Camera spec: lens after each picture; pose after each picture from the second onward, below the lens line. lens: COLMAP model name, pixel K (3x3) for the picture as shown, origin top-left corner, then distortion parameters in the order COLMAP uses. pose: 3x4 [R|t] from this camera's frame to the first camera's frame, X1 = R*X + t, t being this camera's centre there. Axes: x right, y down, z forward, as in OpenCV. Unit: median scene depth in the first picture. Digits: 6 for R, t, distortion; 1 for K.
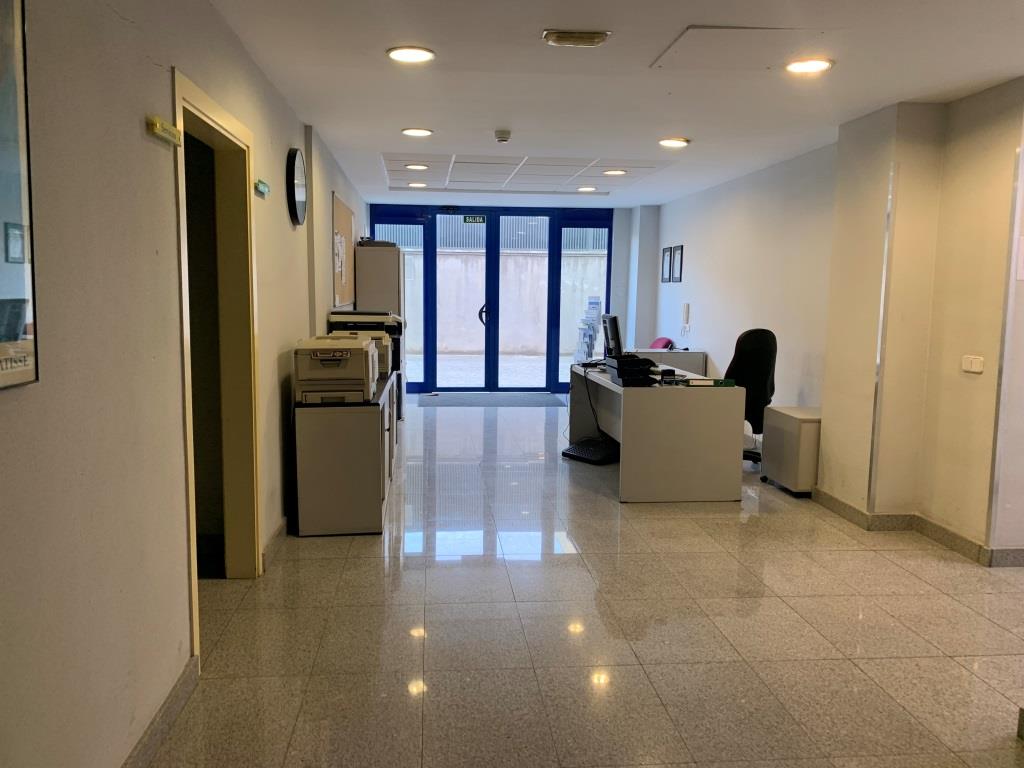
lens RADIAL K [[788.8, 0, 512.0], [0, 788.8, 384.0], [0, 0, 1]] dist [0.206783, -0.000668]
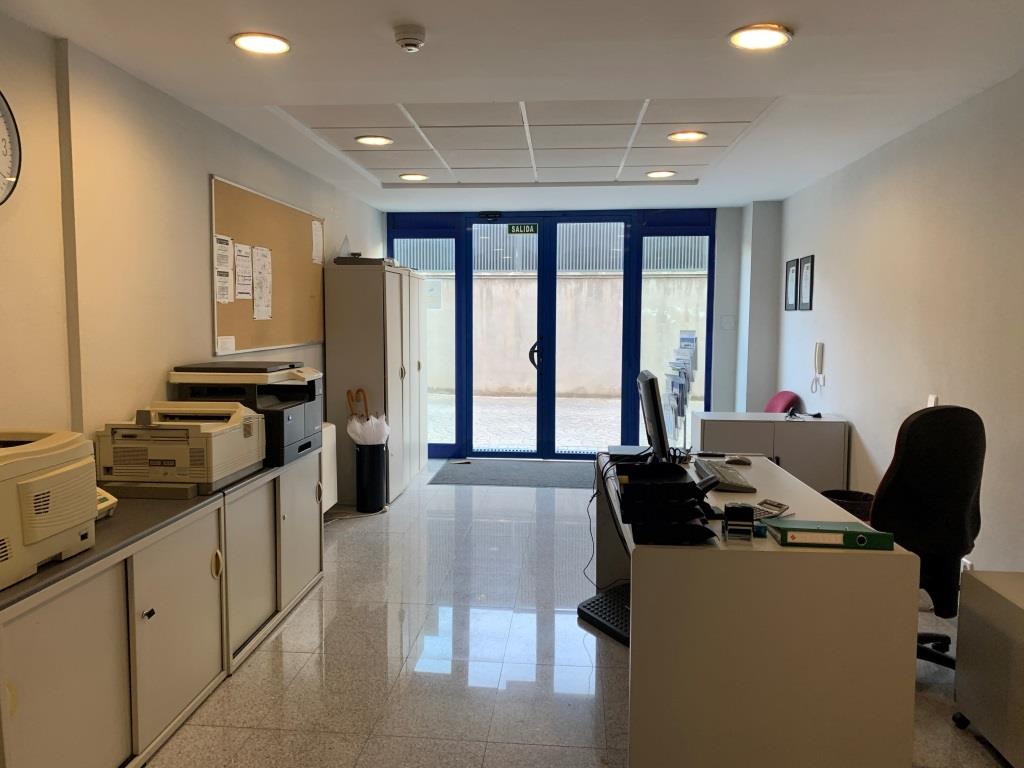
lens RADIAL K [[793.7, 0, 512.0], [0, 793.7, 384.0], [0, 0, 1]] dist [0.154664, -0.163338]
pose [[0.984145, 0.008859, -0.177143, 0.077773], [-0.014935, 0.999344, -0.032997, -0.036724], [0.176735, 0.035120, 0.983632, 0.268712]]
